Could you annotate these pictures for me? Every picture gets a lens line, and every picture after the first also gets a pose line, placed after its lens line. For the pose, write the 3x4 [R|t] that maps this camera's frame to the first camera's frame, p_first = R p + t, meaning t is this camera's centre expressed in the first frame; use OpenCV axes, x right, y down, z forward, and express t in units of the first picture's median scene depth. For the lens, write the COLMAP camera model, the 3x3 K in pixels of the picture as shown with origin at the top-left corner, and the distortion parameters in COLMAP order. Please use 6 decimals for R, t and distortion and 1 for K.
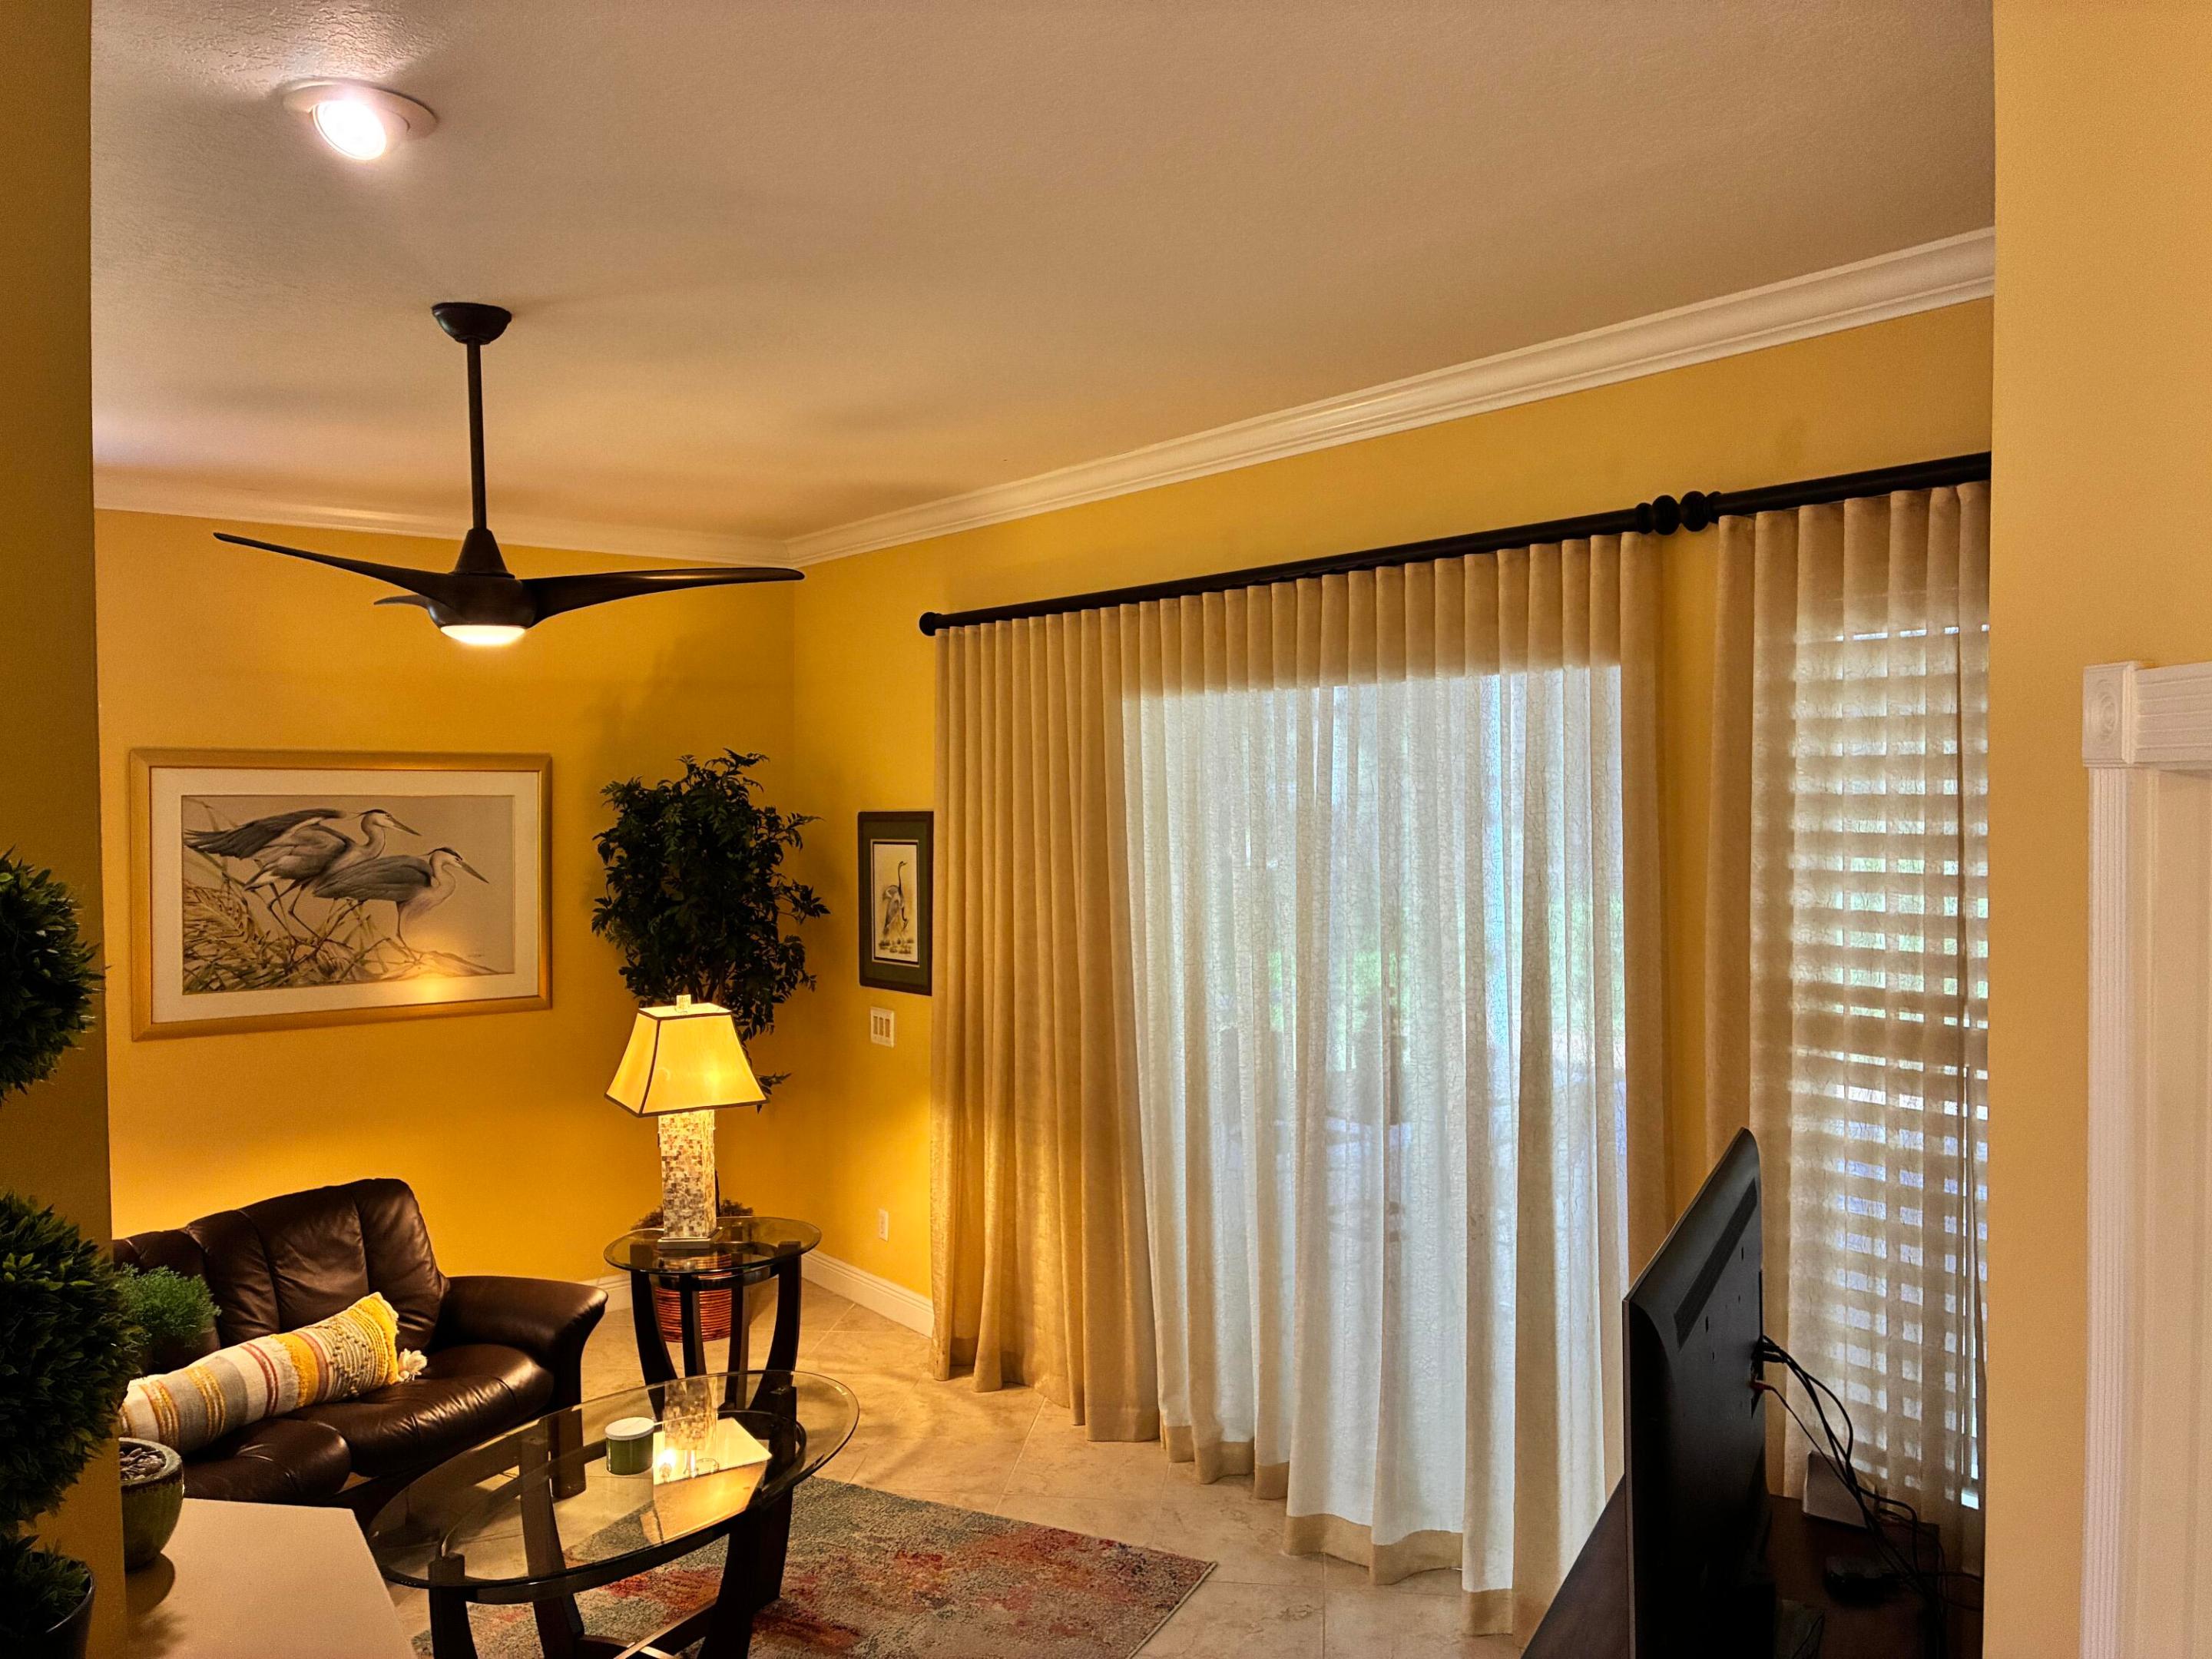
lens RADIAL K [[1705.1, 0, 1106.0], [0, 1705.1, 829.5], [0, 0, 1]] dist [0.010618, 0.009925]
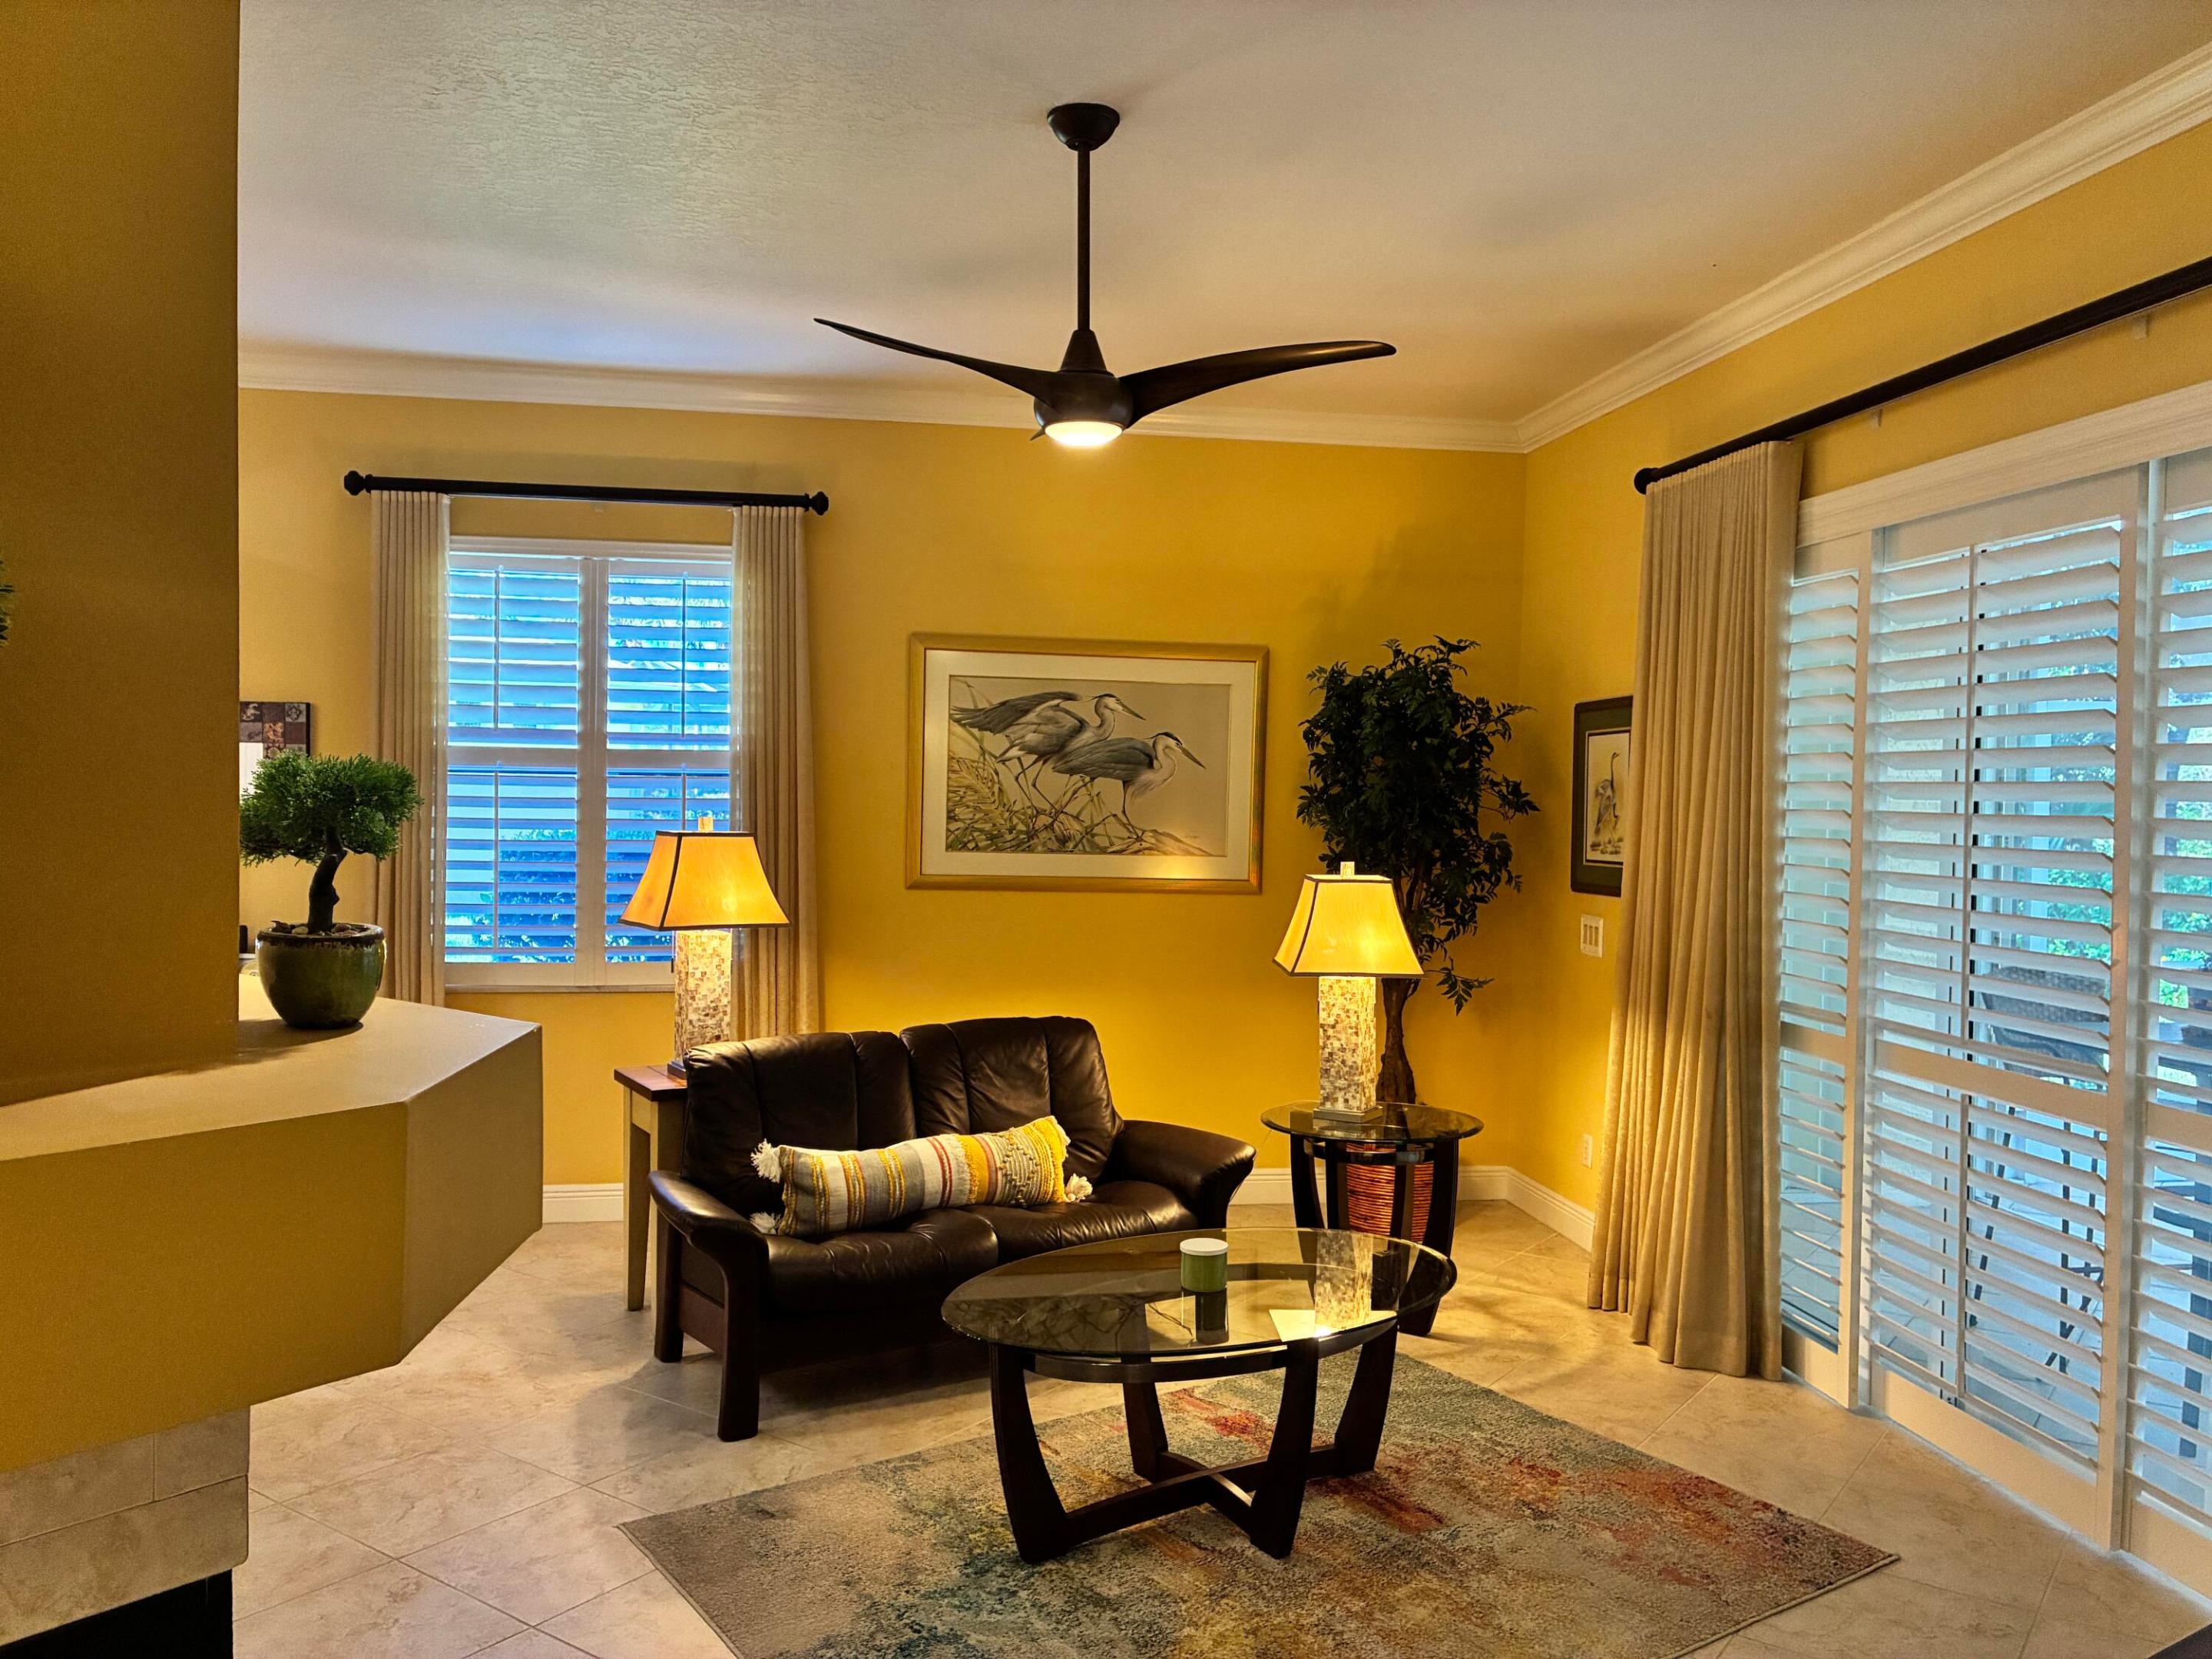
lens RADIAL K [[1675.9, 0, 1106.3], [0, 1675.9, 837.4], [0, 0, 1]] dist [0.044963, -0.068925]
pose [[0.872384, 0.035635, -0.487520, 0.098315], [-0.038109, 0.999262, 0.004846, 0.081865], [0.487333, 0.014352, 0.873098, 0.089928]]
